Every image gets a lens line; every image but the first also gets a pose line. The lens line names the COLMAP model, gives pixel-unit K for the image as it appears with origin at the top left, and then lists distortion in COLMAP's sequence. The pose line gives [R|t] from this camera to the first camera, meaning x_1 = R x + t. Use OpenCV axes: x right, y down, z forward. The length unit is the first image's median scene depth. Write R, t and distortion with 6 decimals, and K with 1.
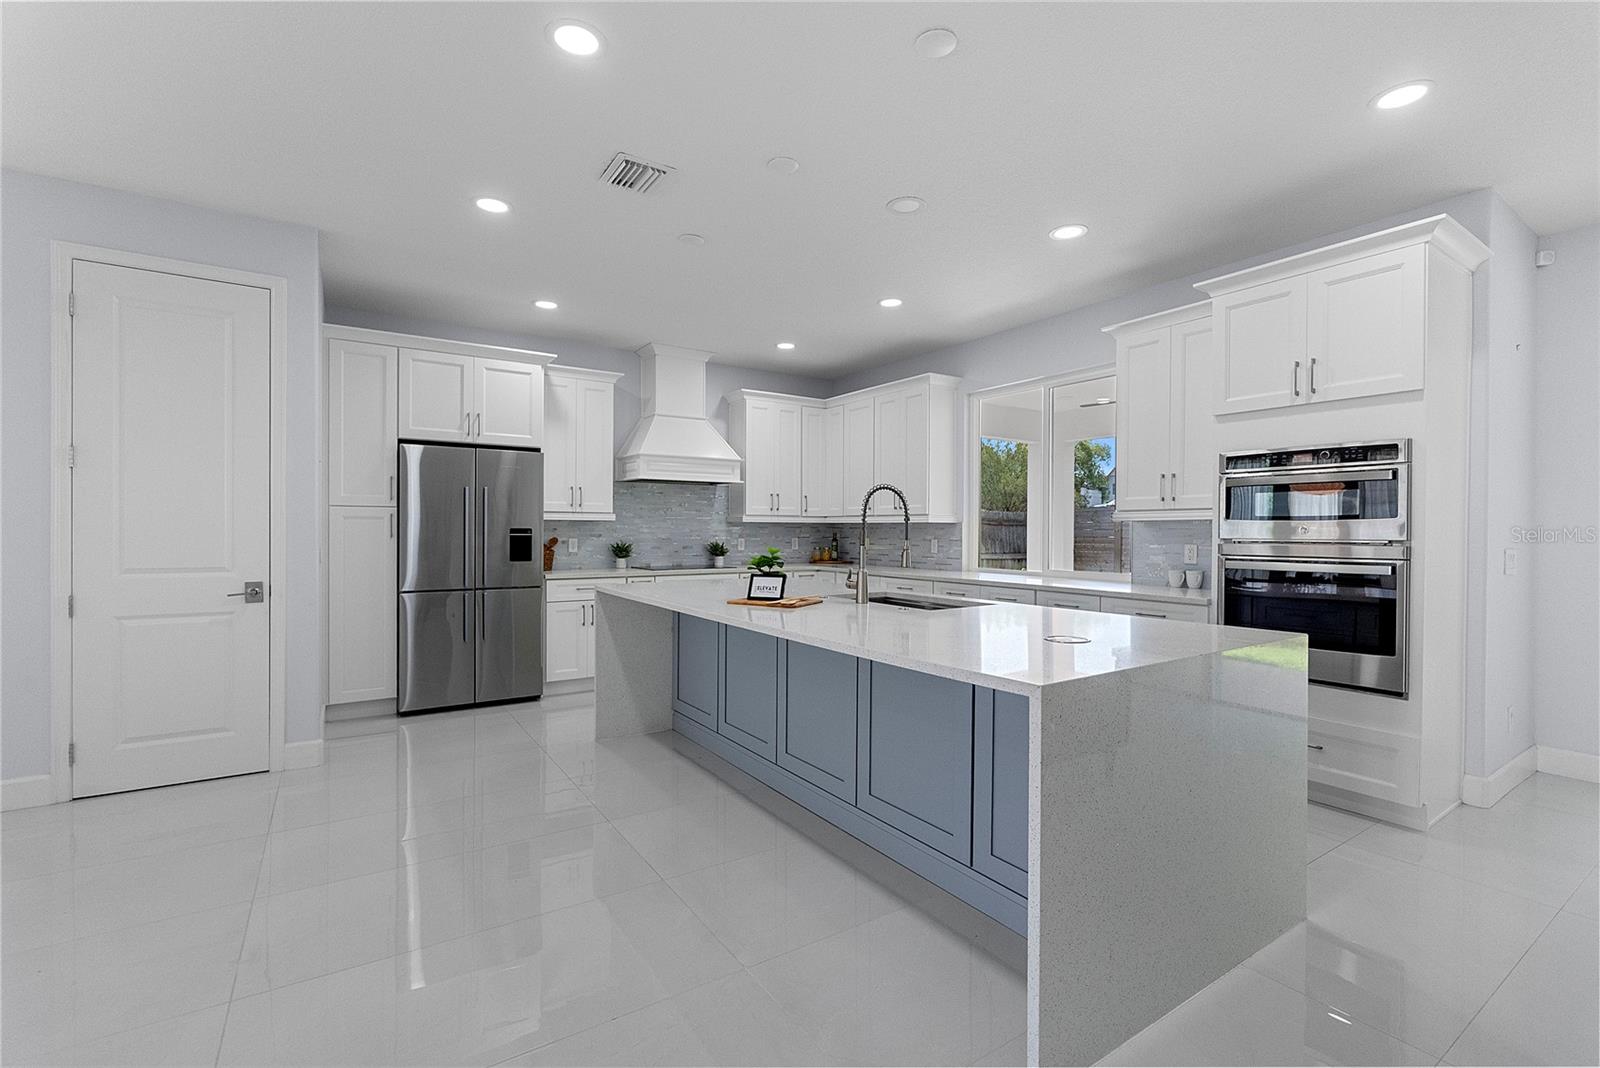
lens RADIAL K [[703.5, 0, 802.3], [0, 703.5, 536.9], [0, 0, 1]] dist [-0.002357, 0.000087]
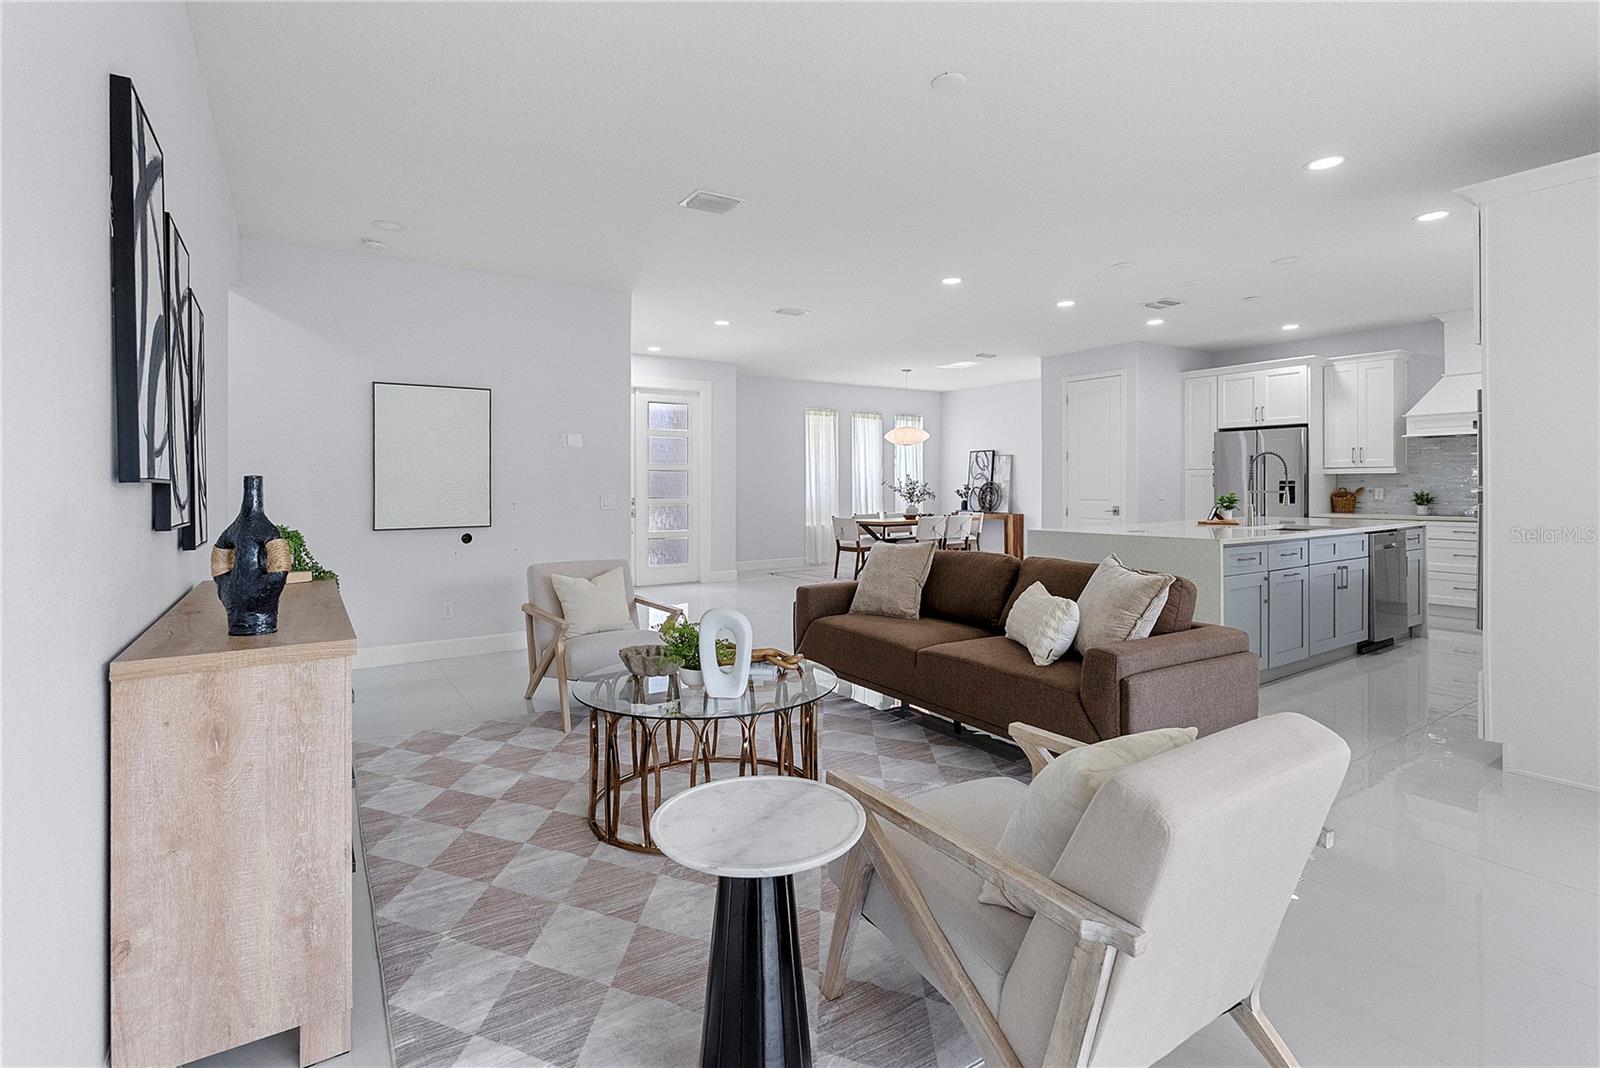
lens RADIAL K [[752.2, 0, 798.8], [0, 752.2, 485.2], [0, 0, 1]] dist [-0.001717, -0.000324]
pose [[-0.000816, -0.004333, -0.999990, 1.144243], [-0.003724, 0.999984, -0.004330, 0.007731], [0.999993, 0.003721, -0.000832, -0.014746]]
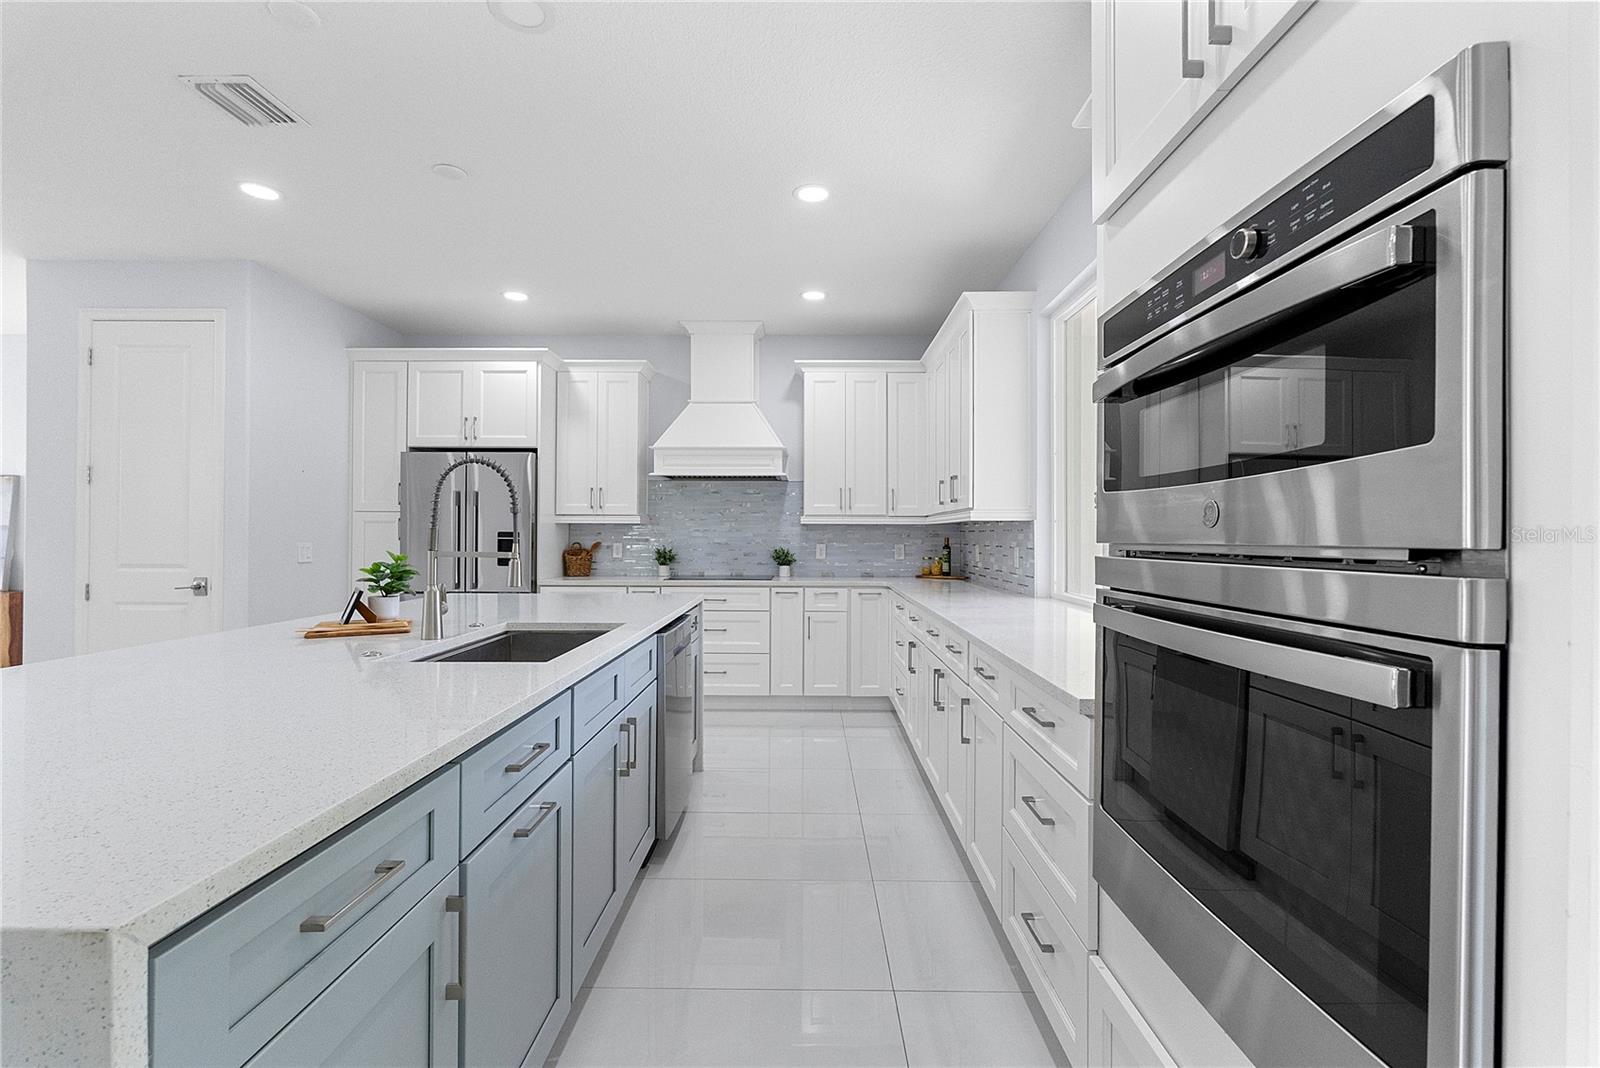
lens RADIAL K [[703.5, 0, 802.3], [0, 703.5, 536.9], [0, 0, 1]] dist [-0.002357, 0.000087]
pose [[0.829515, -0.001386, -0.558482, 0.467194], [-0.005456, 0.999929, -0.010584, 0.003000], [0.558457, 0.011827, 0.829449, 0.415467]]
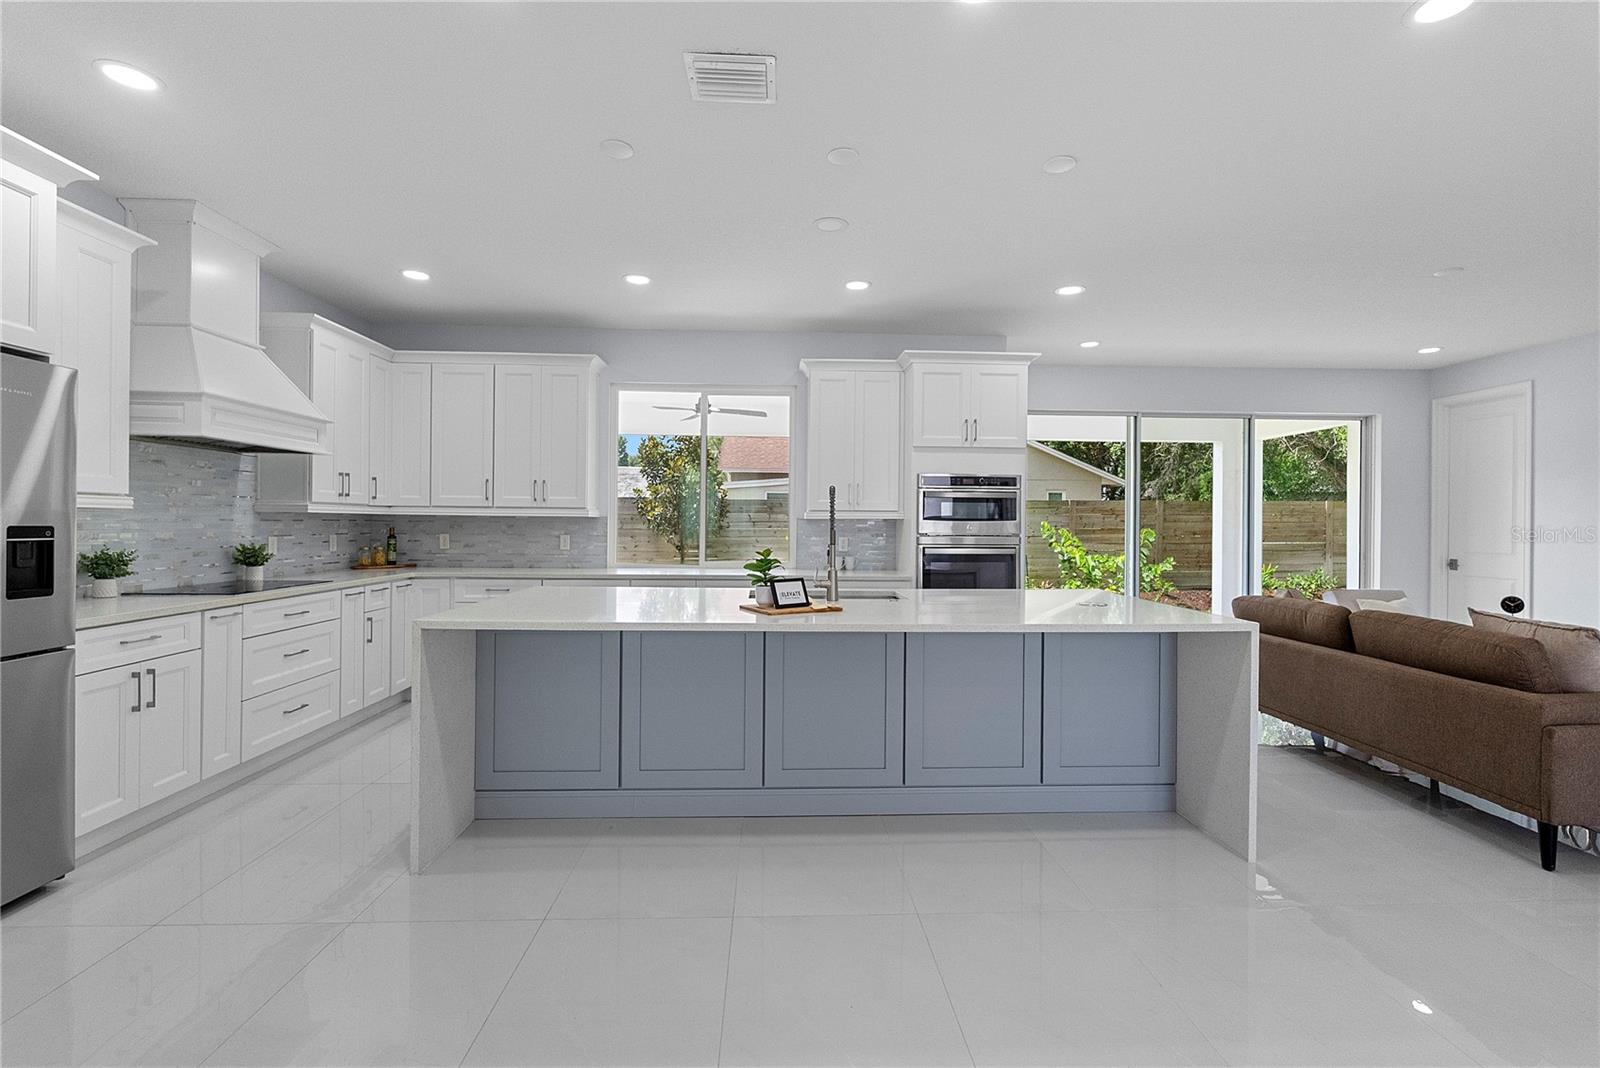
lens RADIAL K [[706.5, 0, 801.6], [0, 706.5, 524.8], [0, 0, 1]] dist [-0.001962, -0.000272]
pose [[0.517486, -0.002430, 0.855688, -0.524625], [0.002369, 0.999996, 0.001407, -0.011983], [-0.855689, 0.001299, 0.517489, 0.319750]]
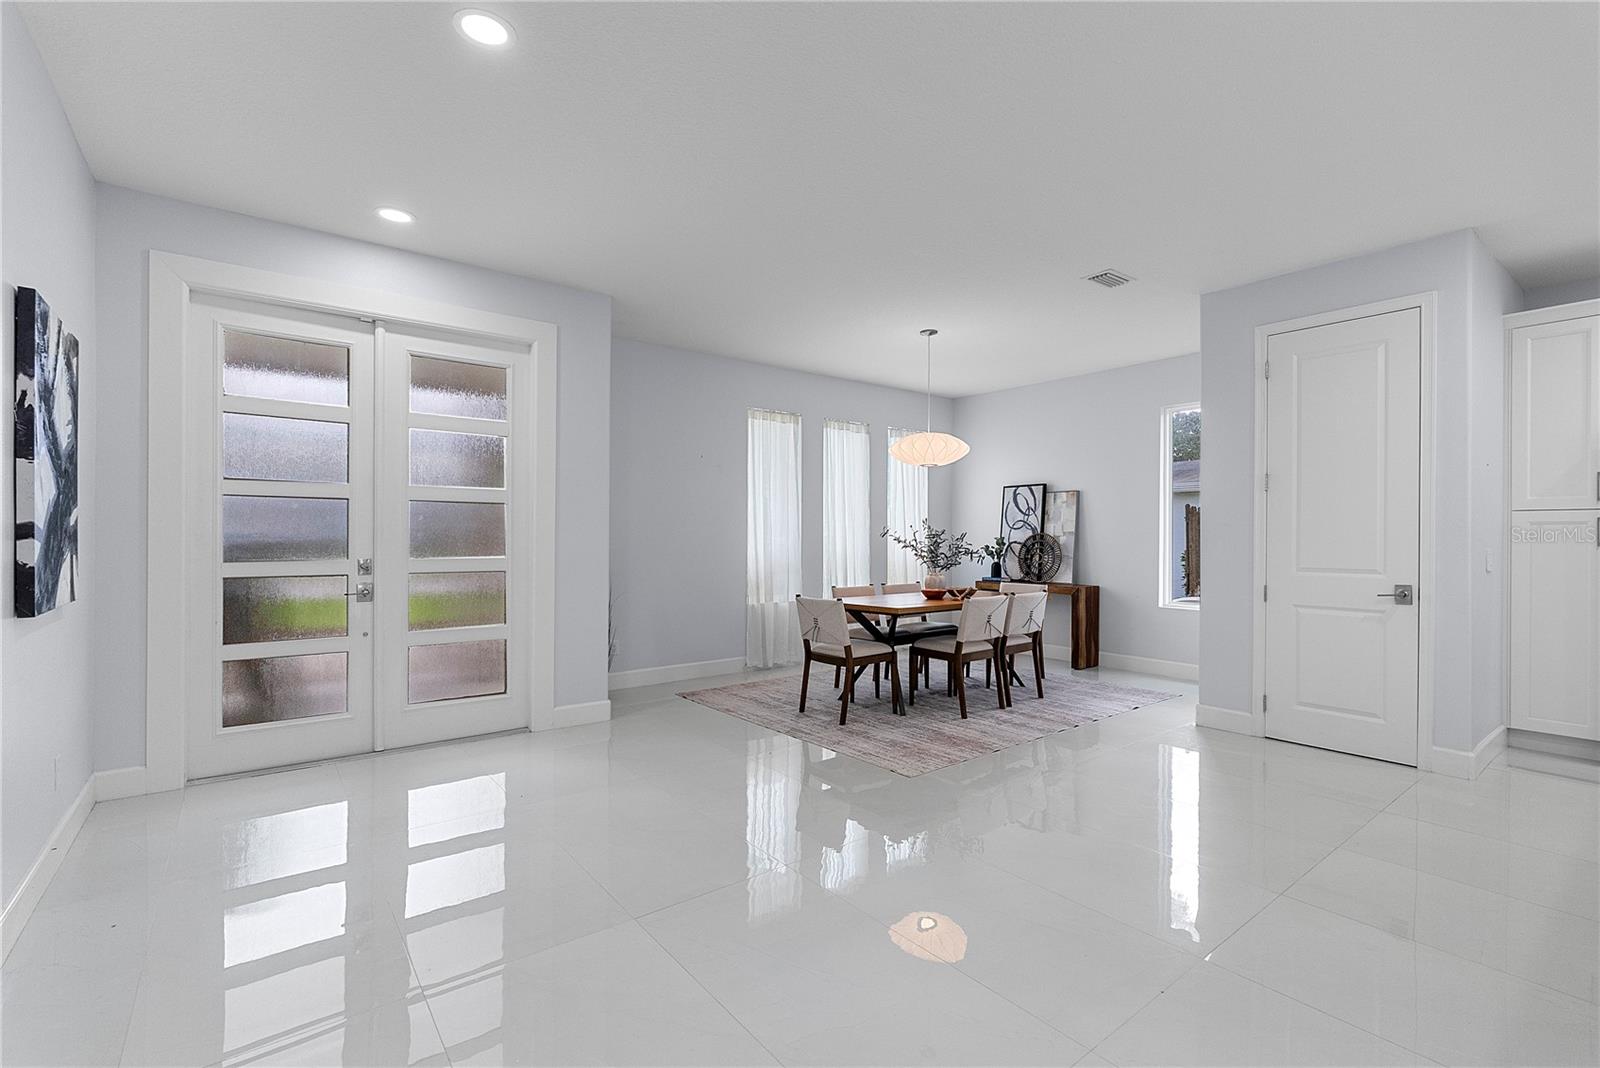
lens RADIAL K [[710.2, 0, 794.6], [0, 710.2, 538.2], [0, 0, 1]] dist [-0.001981, -0.000309]
pose [[0.068336, -0.003390, -0.997657, 0.161338], [-0.011394, 0.999926, -0.004178, 0.005539], [0.997597, 0.011653, 0.068292, 0.001126]]
